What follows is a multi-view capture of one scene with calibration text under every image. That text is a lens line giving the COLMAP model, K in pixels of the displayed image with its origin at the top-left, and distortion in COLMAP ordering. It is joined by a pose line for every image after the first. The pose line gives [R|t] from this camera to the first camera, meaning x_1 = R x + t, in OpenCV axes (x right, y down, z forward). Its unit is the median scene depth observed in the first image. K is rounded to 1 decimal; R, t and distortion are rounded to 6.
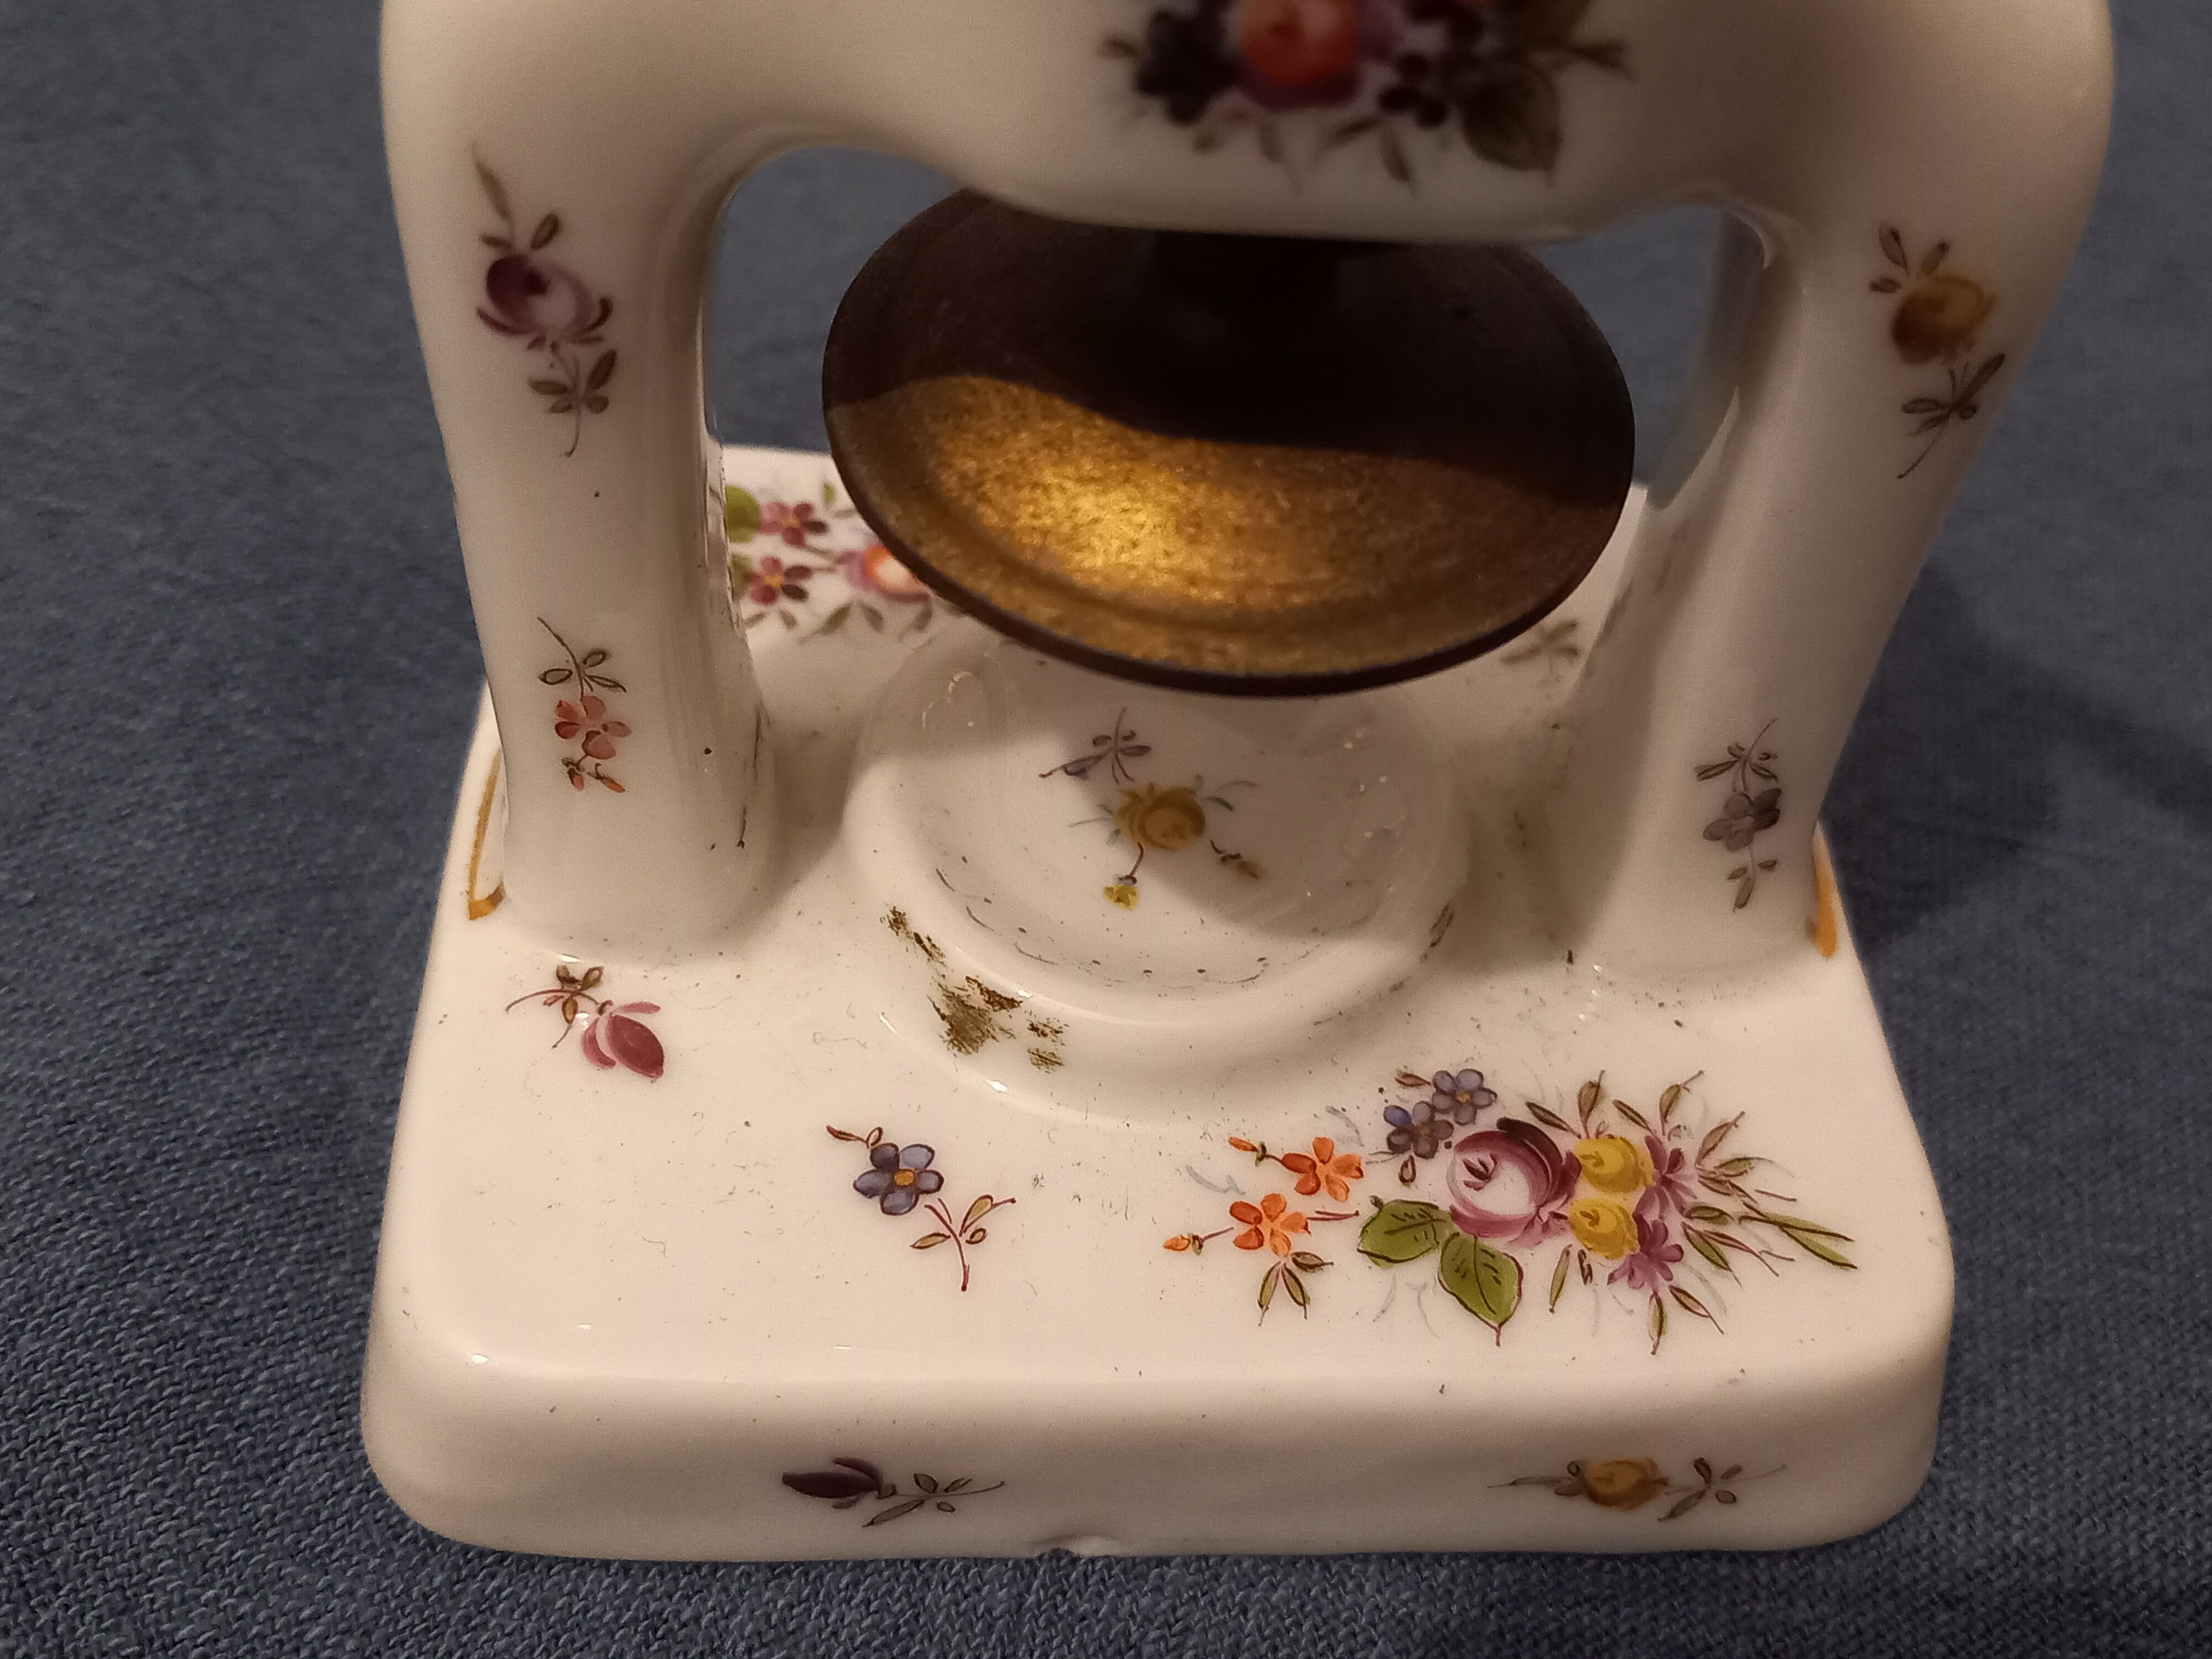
lens RADIAL K [[2302.9, 0, 1091.7], [0, 2302.9, 827.3], [0, 0, 1]] dist [0.129477, -0.334307]
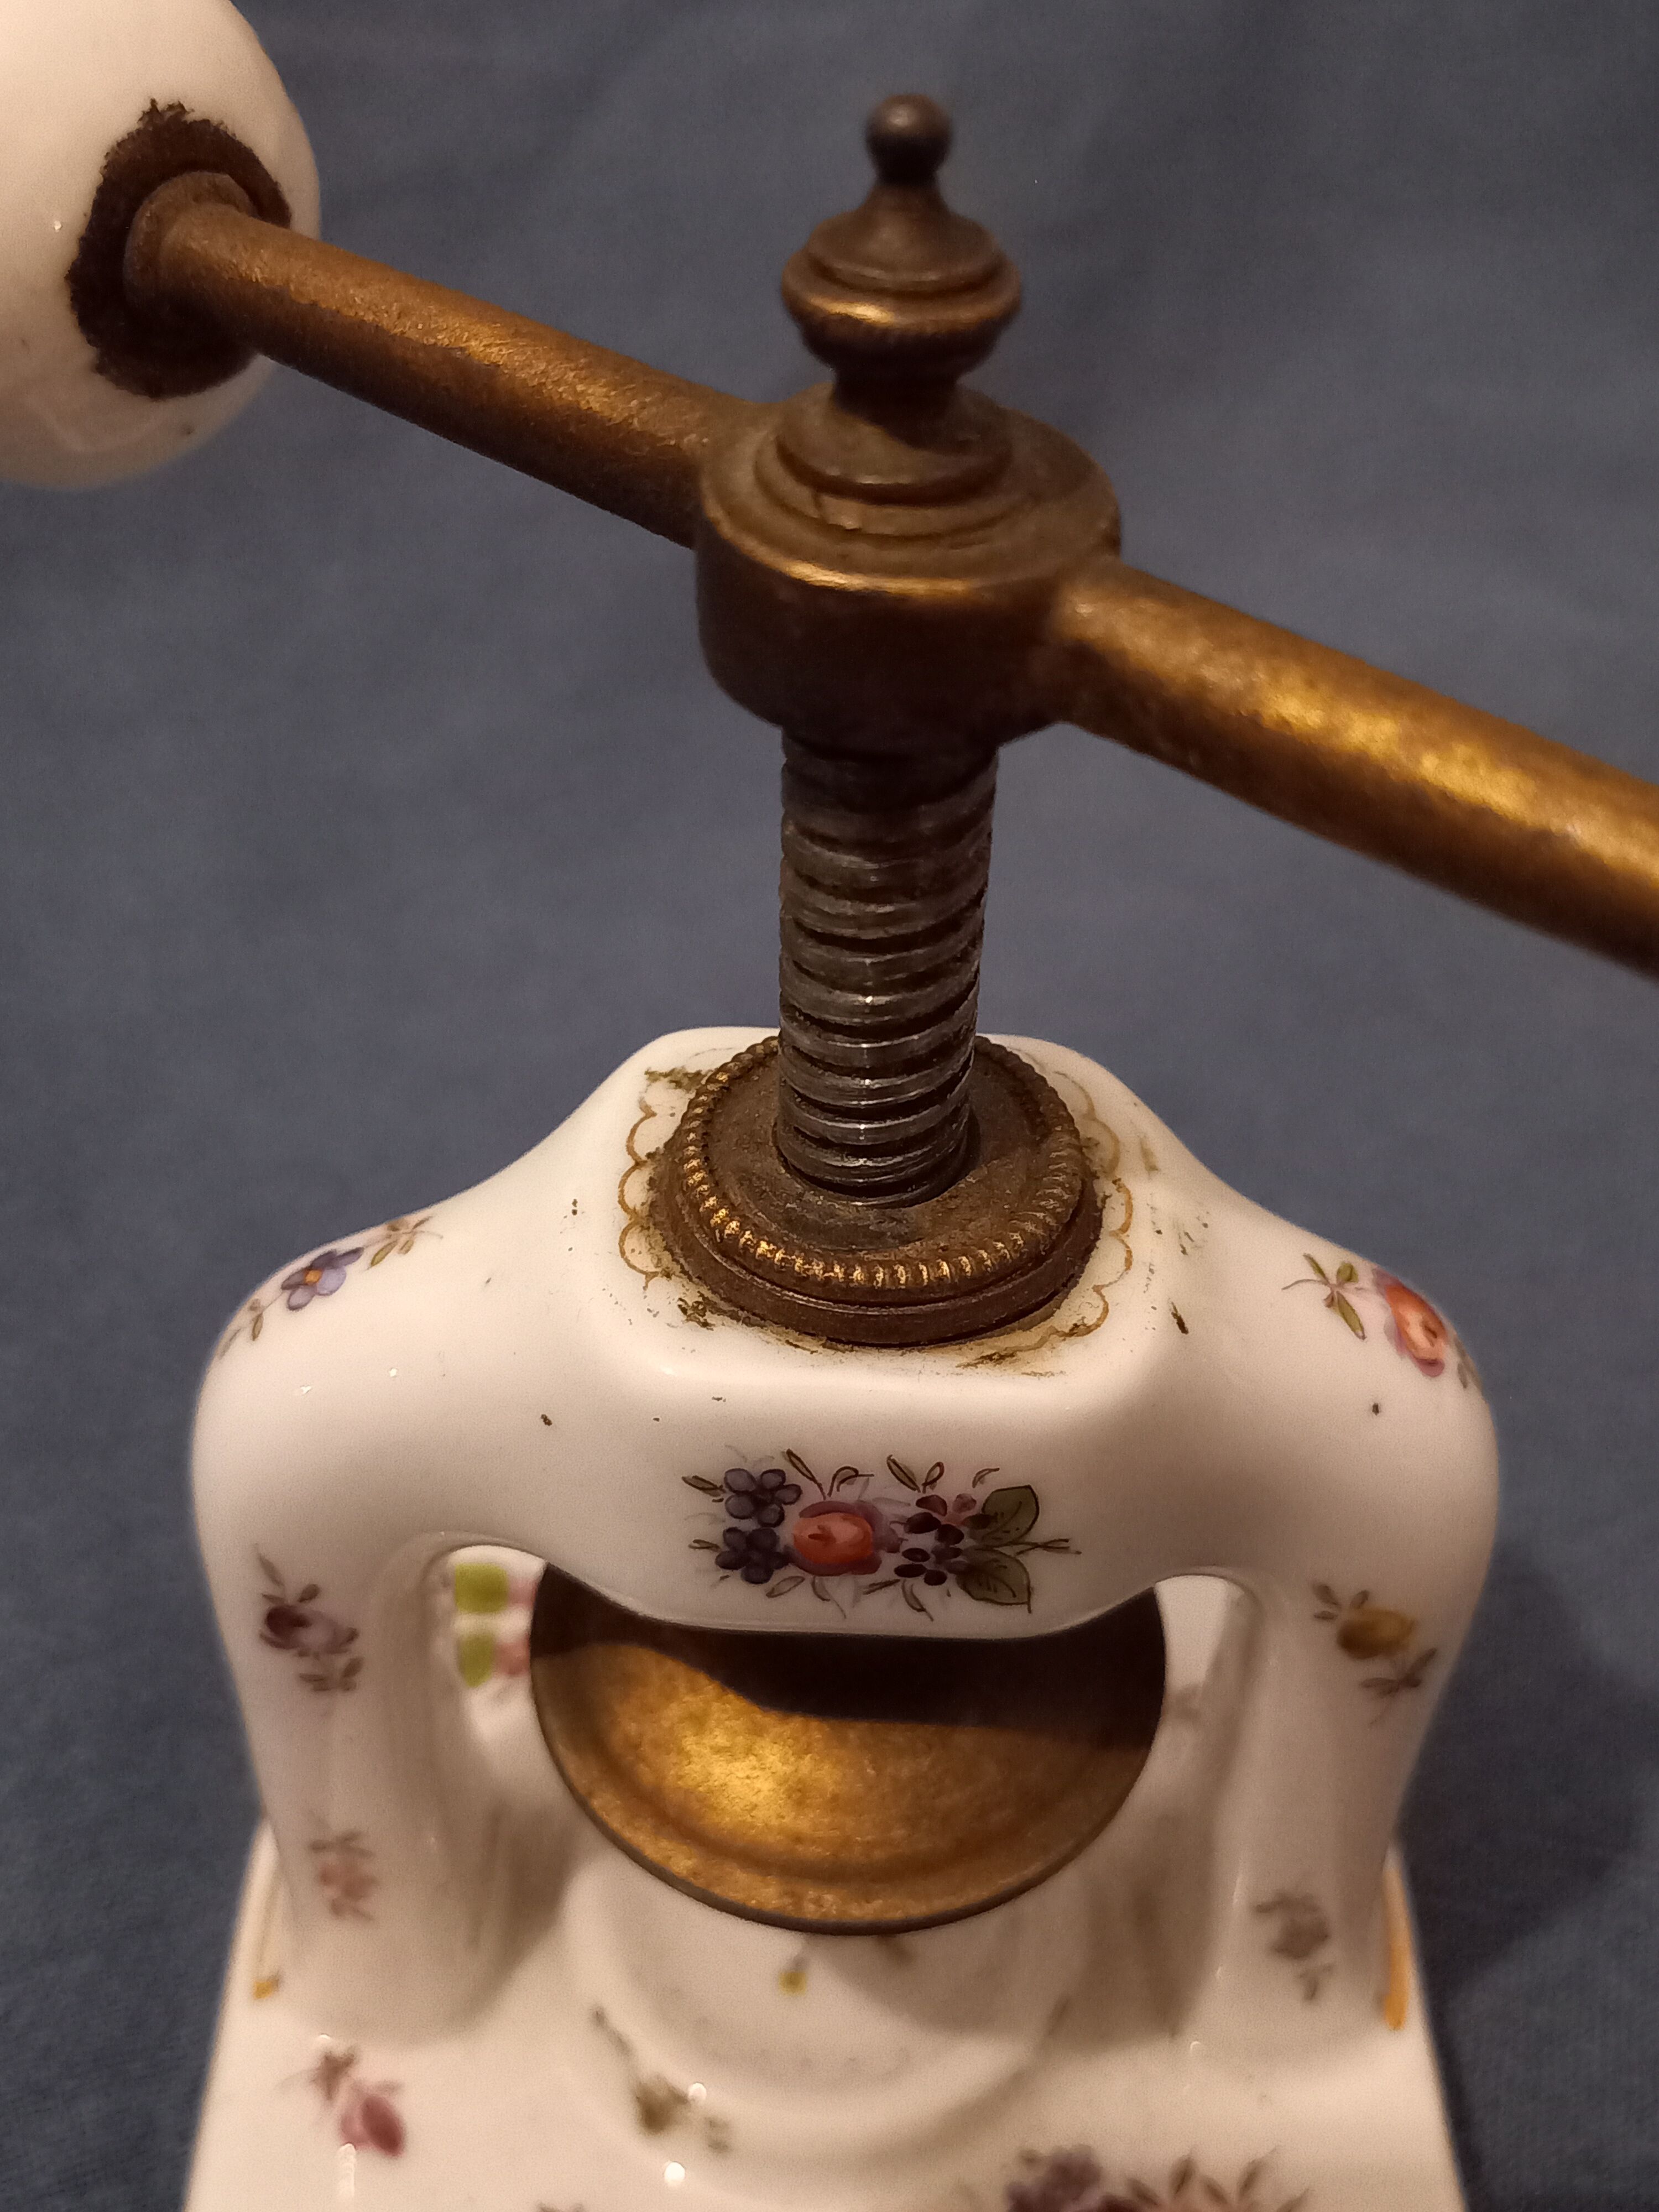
lens RADIAL K [[2302.9, 0, 836.7], [0, 2302.9, 1067.2], [0, 0, 1]] dist [0.129477, -0.334307]
pose [[0.998501, -0.008050, -0.054141, 0.115125], [-0.000299, 0.988310, -0.152459, -0.276949], [0.054735, 0.152247, 0.986826, -0.282116]]
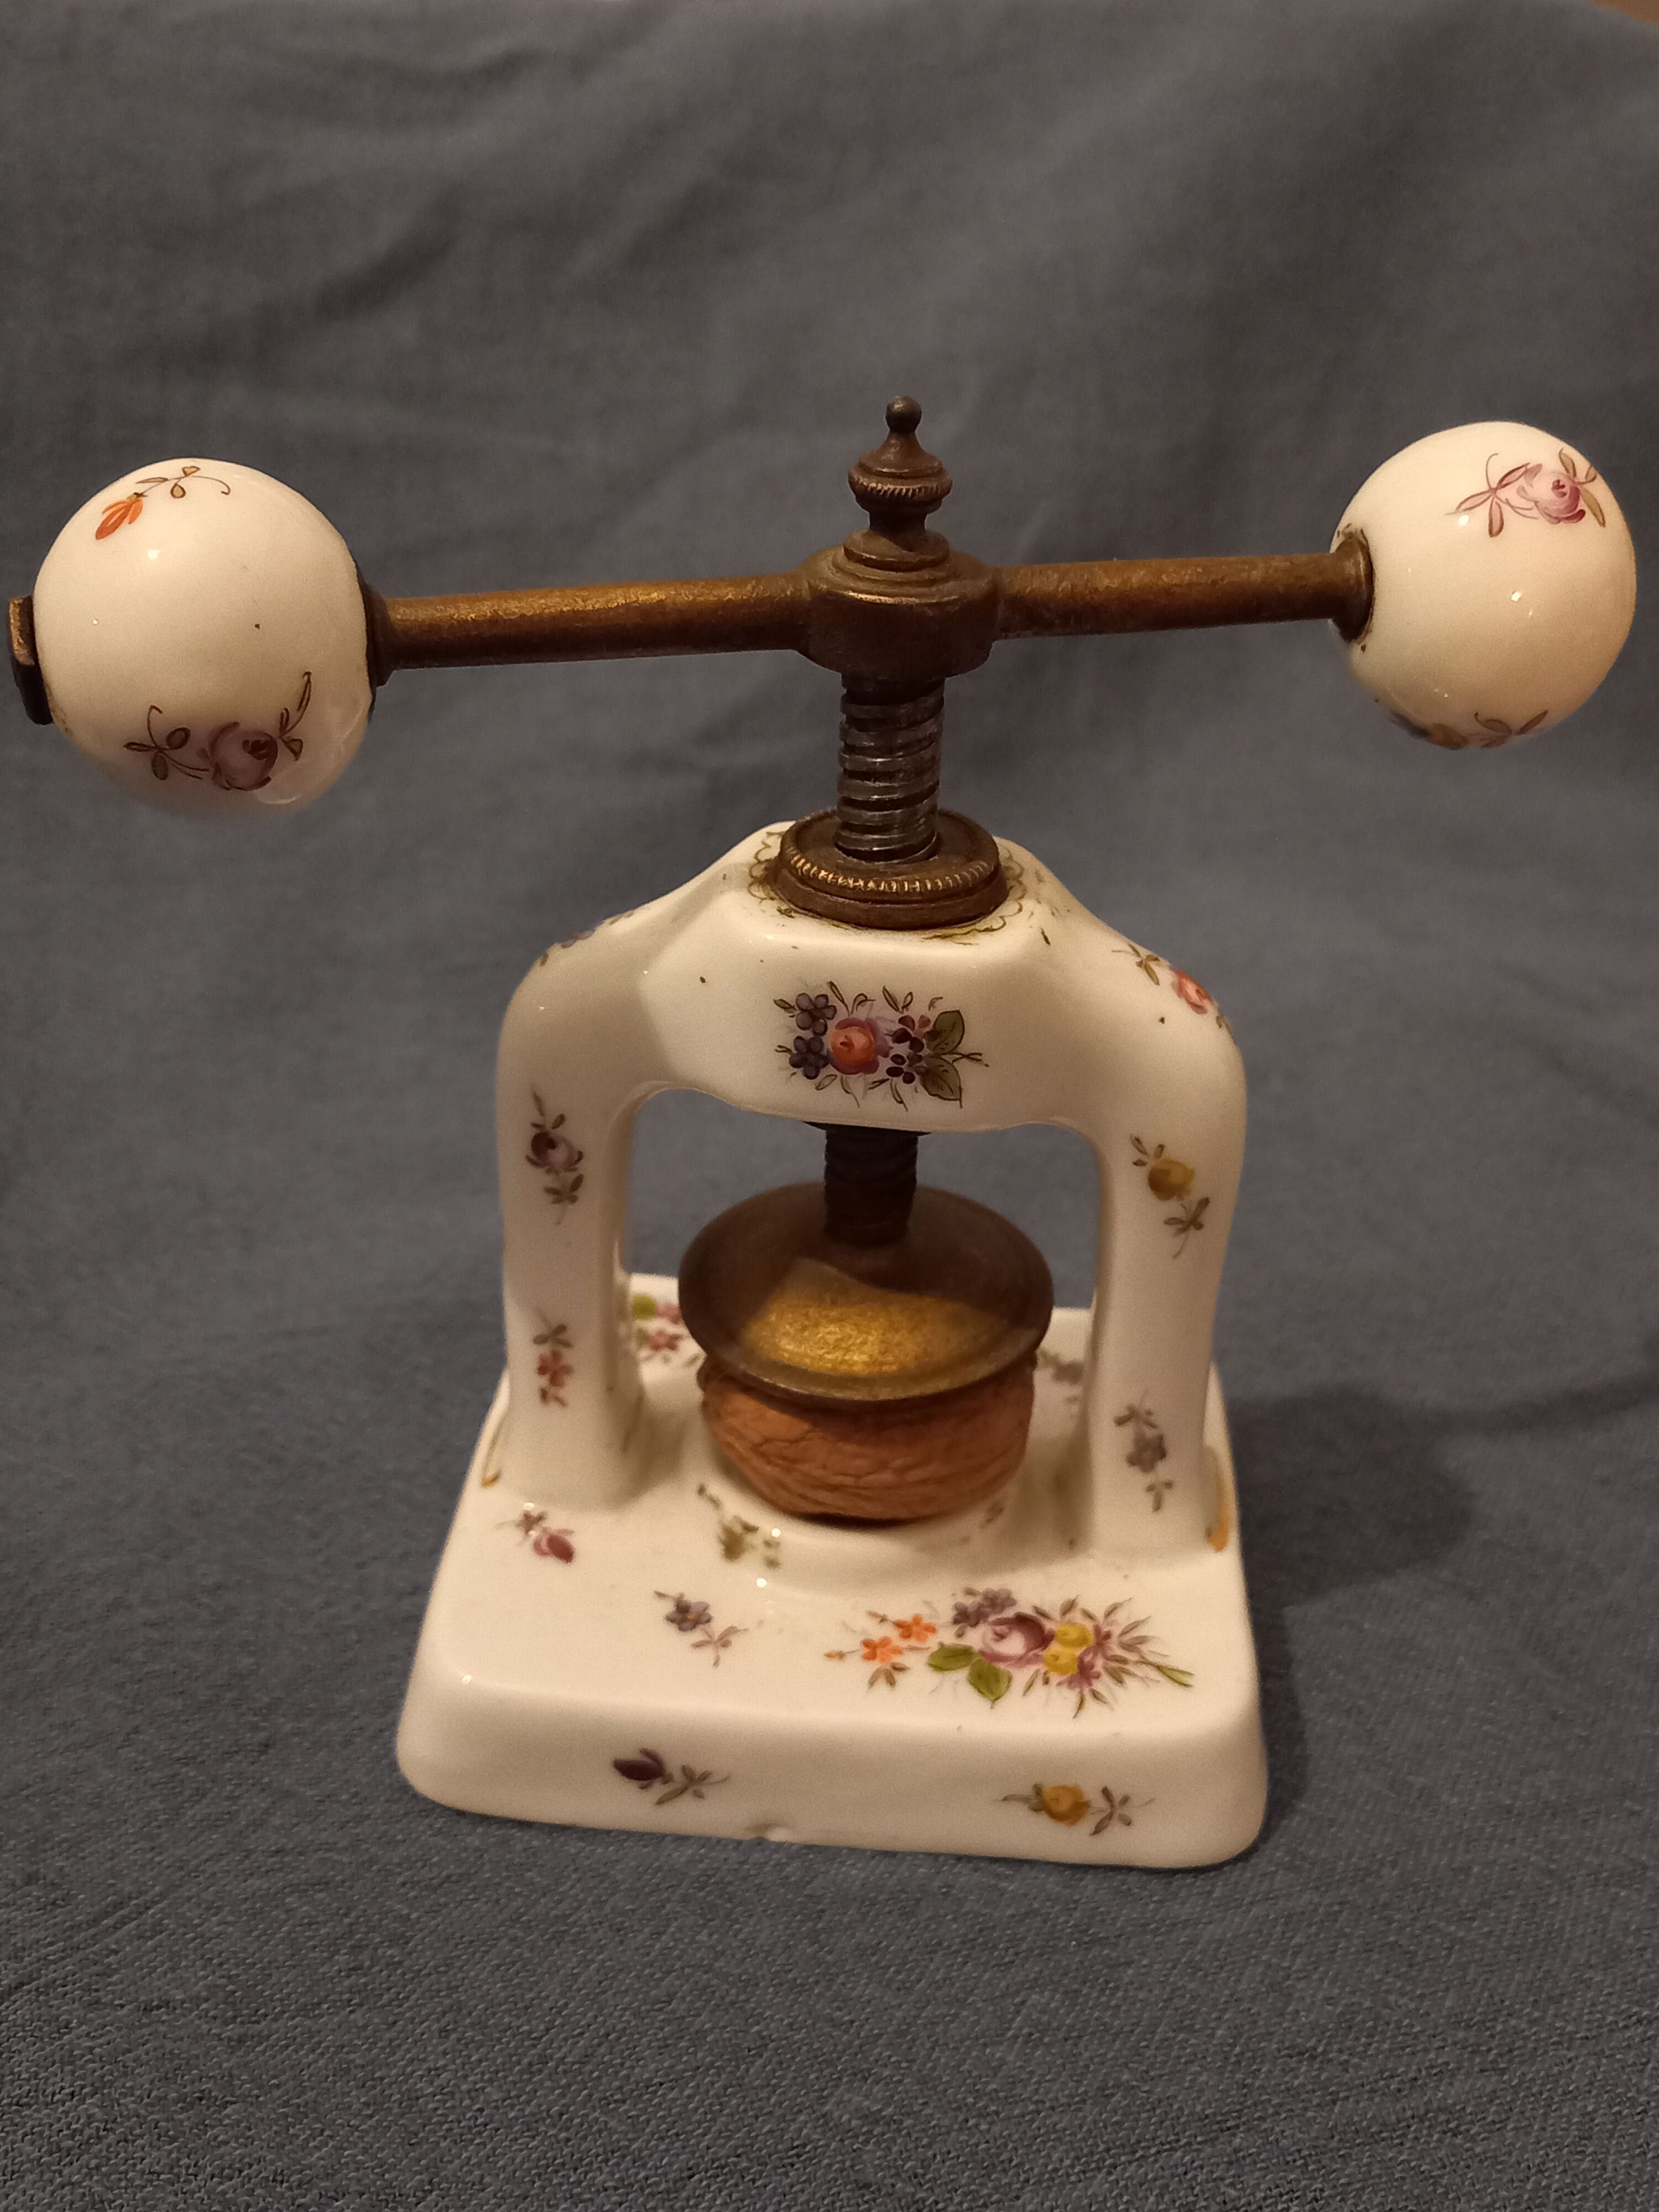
lens RADIAL K [[2302.9, 0, 836.7], [0, 2302.9, 1067.2], [0, 0, 1]] dist [0.129477, -0.334307]
pose [[0.994055, 0.022085, -0.106611, 0.233707], [-0.057349, 0.938567, -0.340300, 0.374179], [0.092546, 0.344391, 0.934254, -0.936609]]
